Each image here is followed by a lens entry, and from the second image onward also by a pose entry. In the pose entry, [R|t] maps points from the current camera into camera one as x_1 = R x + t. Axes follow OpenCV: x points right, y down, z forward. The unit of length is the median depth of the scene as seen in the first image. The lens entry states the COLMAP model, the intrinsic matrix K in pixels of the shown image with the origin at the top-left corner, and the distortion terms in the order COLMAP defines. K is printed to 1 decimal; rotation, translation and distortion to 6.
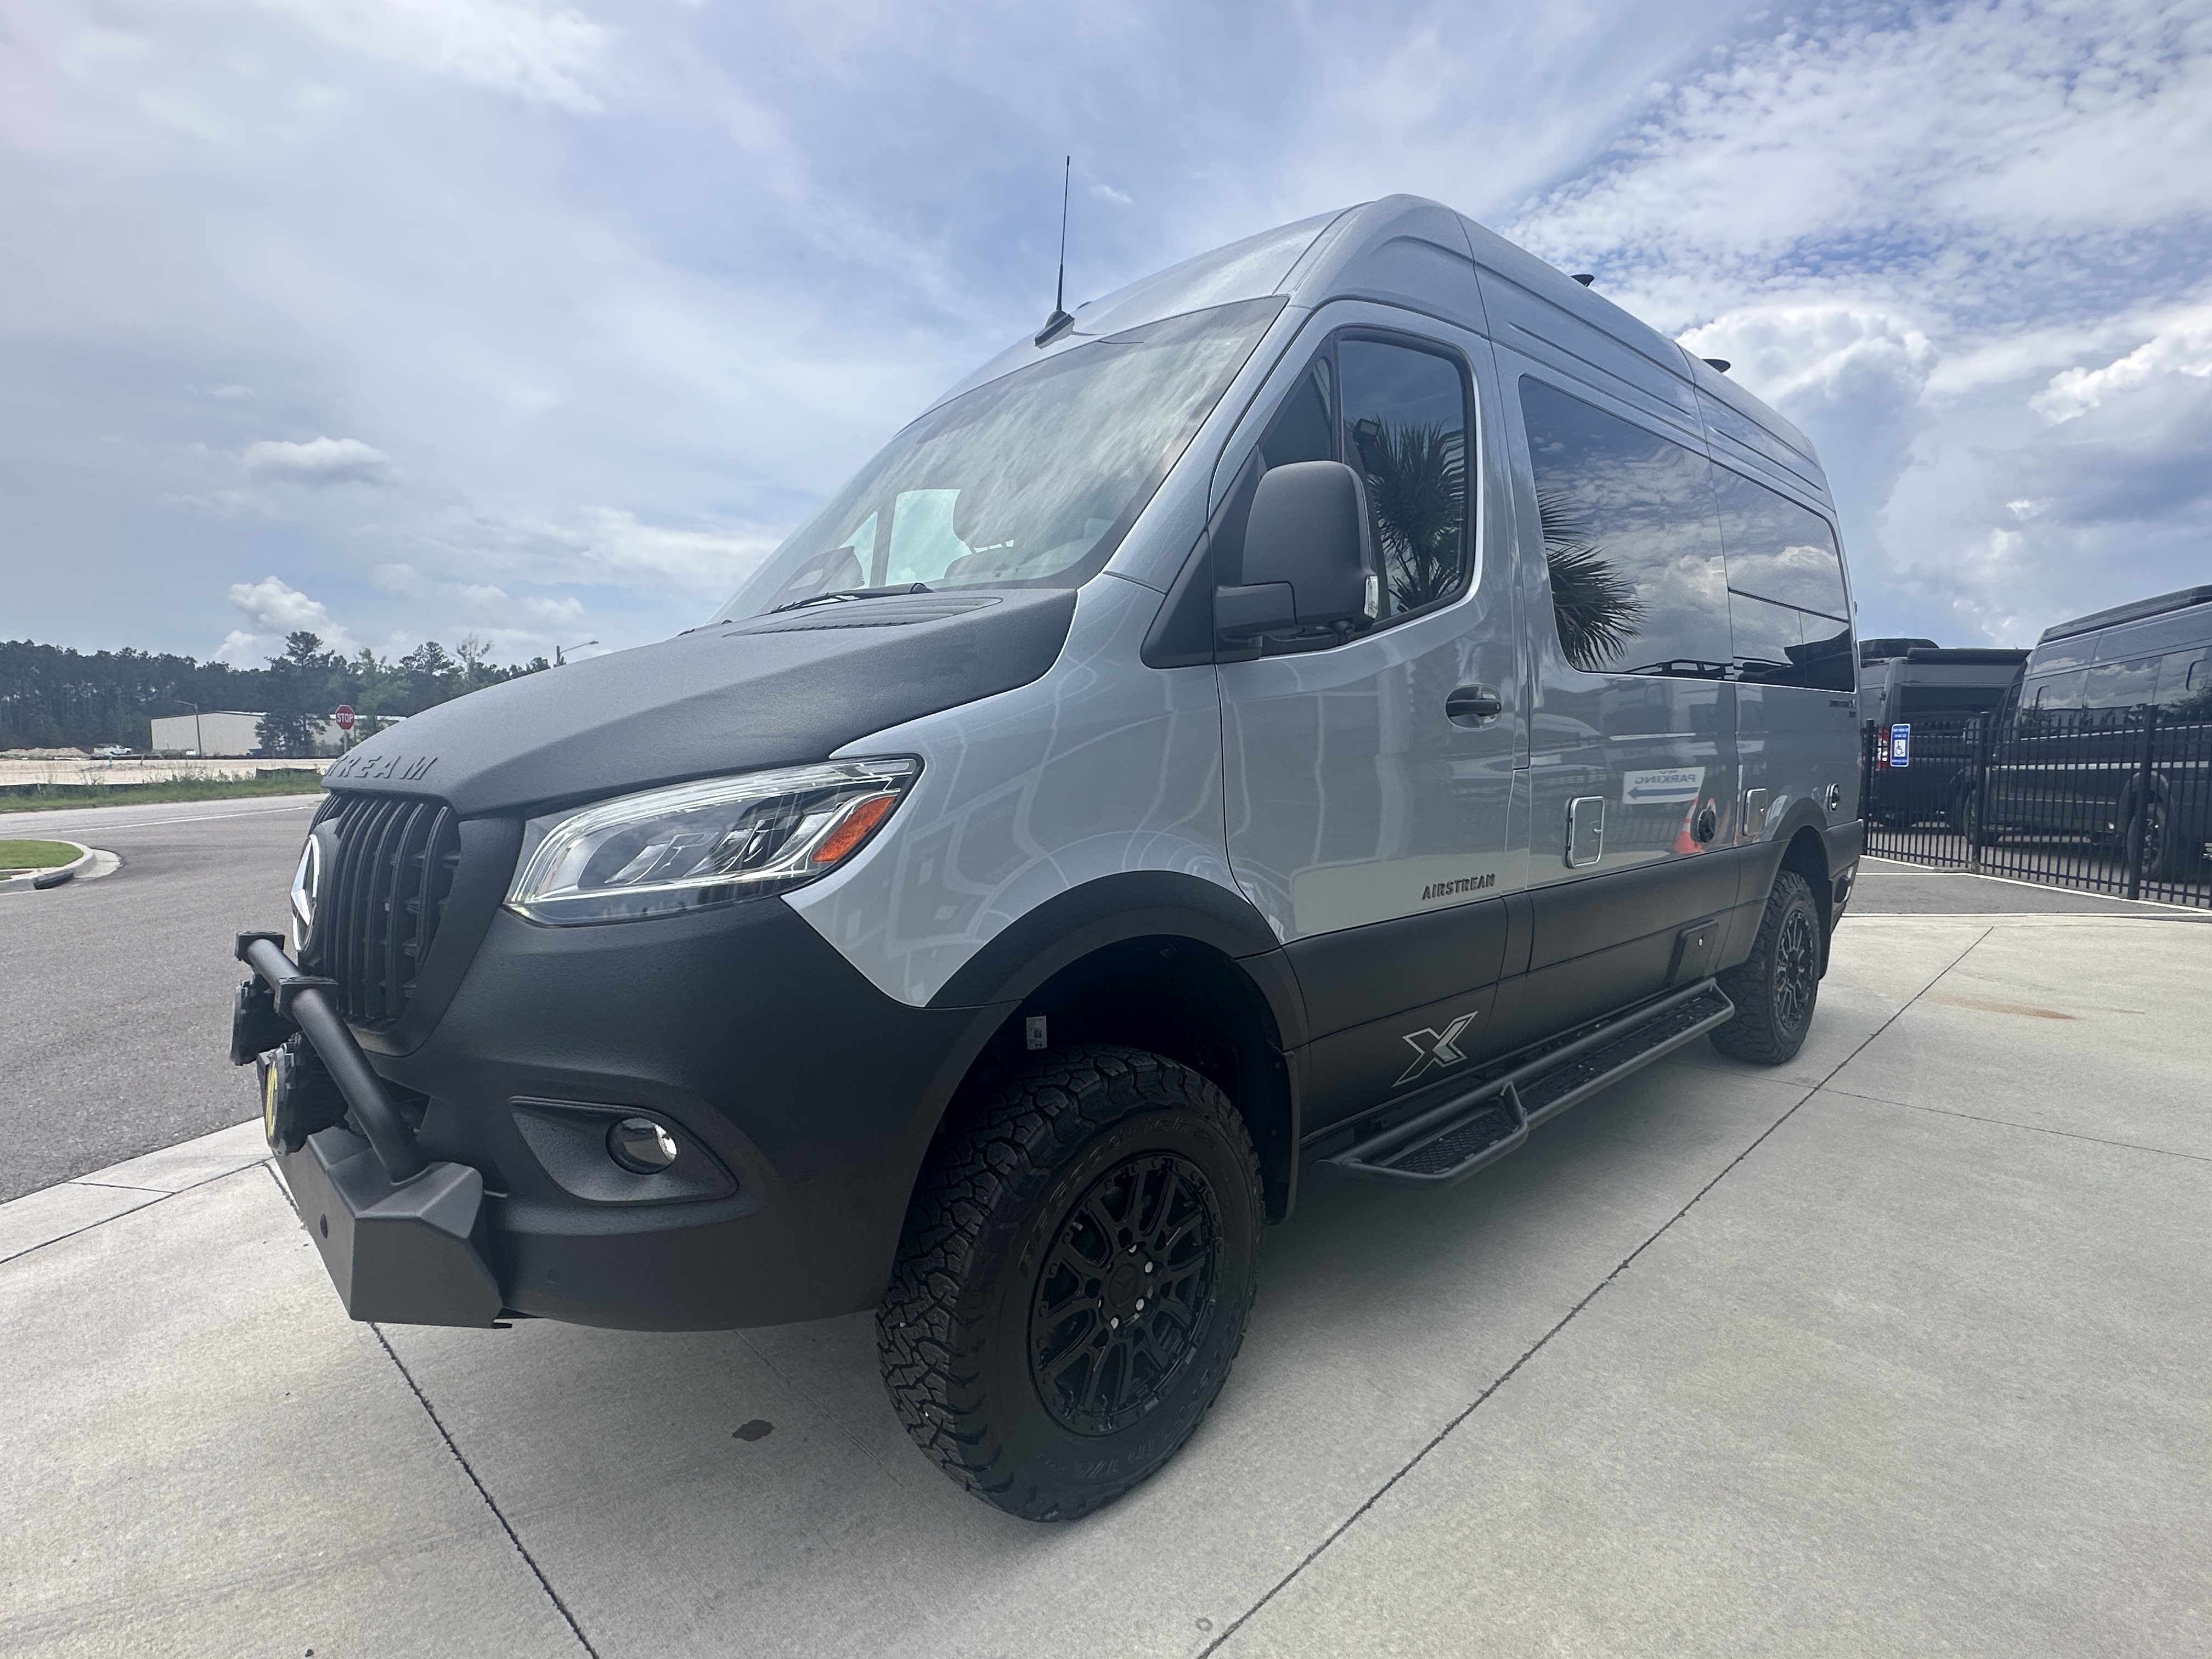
lens RADIAL K [[1091.4, 0, 1100.5], [0, 1091.4, 820.2], [0, 0, 1]] dist [-0.004214, -0.000038]
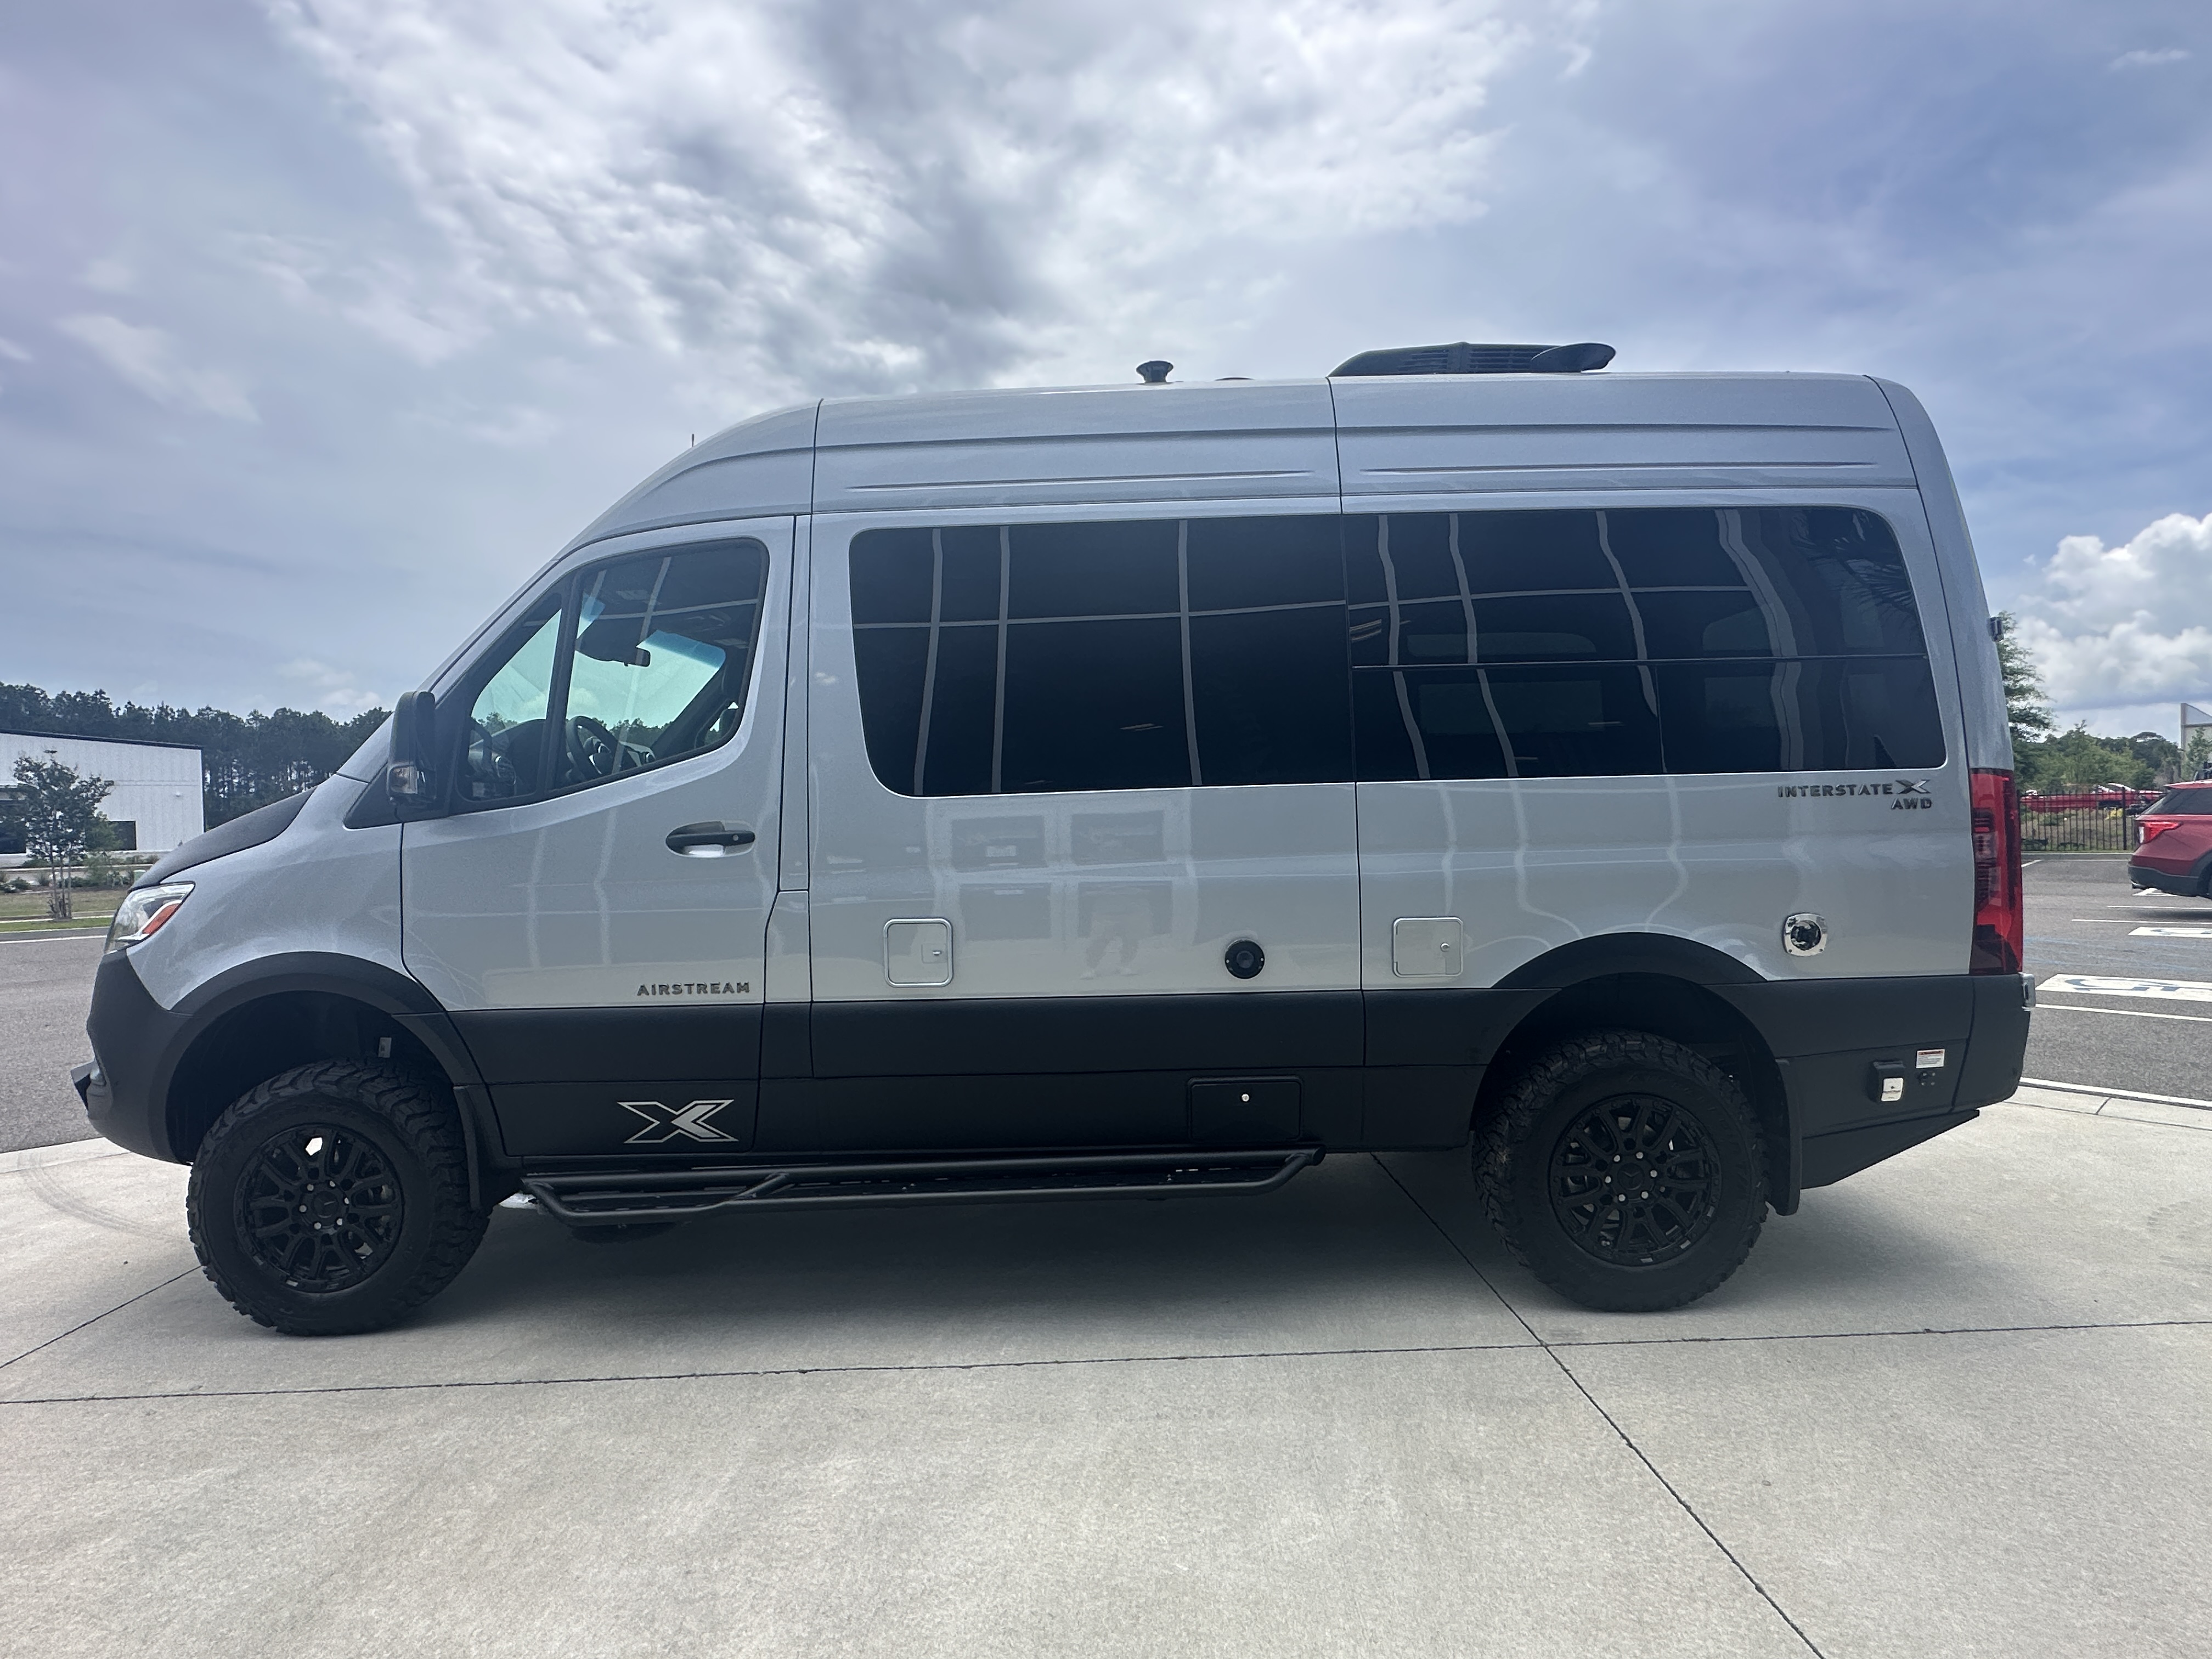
lens RADIAL K [[1091.4, 0, 1100.5], [0, 1091.4, 820.2], [0, 0, 1]] dist [-0.004214, -0.000038]
pose [[0.726598, -0.007561, -0.687021, 0.410207], [-0.029605, 0.998666, -0.042301, -0.024100], [0.686425, 0.051075, 0.725405, 0.118967]]
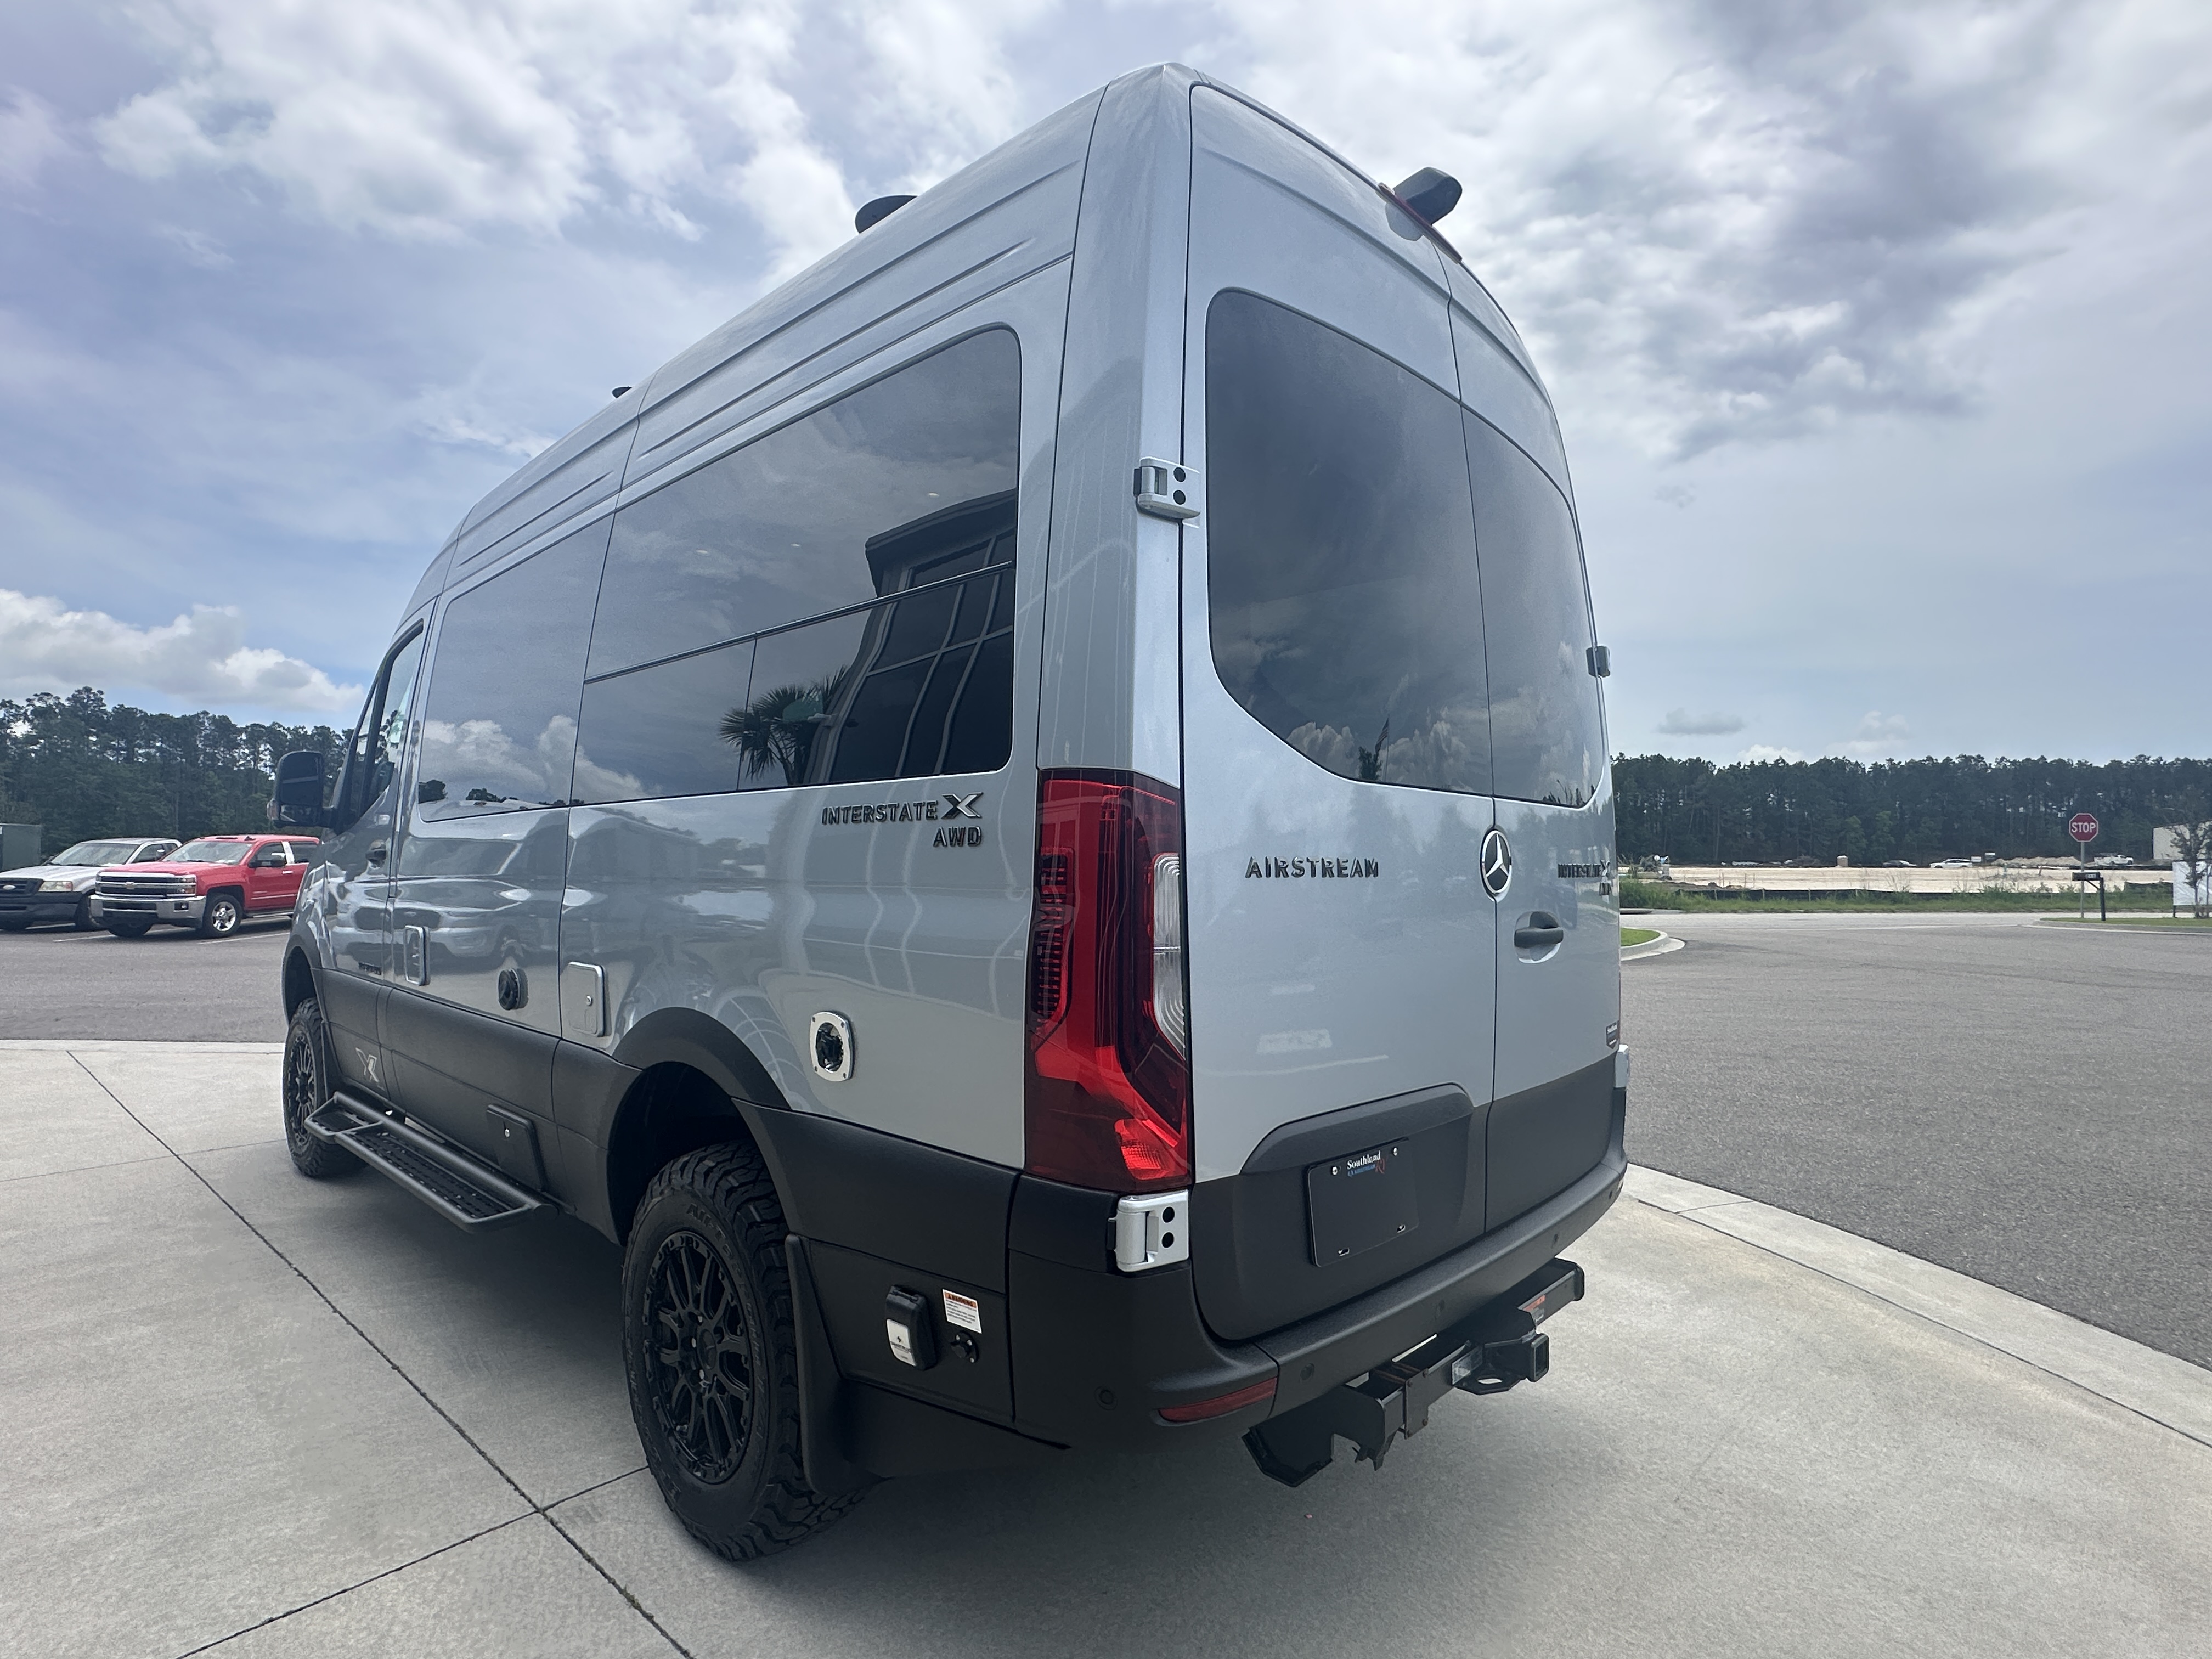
lens RADIAL K [[1089.1, 0, 1106.0], [0, 1089.1, 829.5], [0, 0, 1]] dist [0.013378, -0.009590]
pose [[0.063918, -0.018655, -0.997781, 0.545532], [-0.072531, 0.997094, -0.023289, -0.048983], [0.995316, 0.073858, 0.062380, 0.537717]]
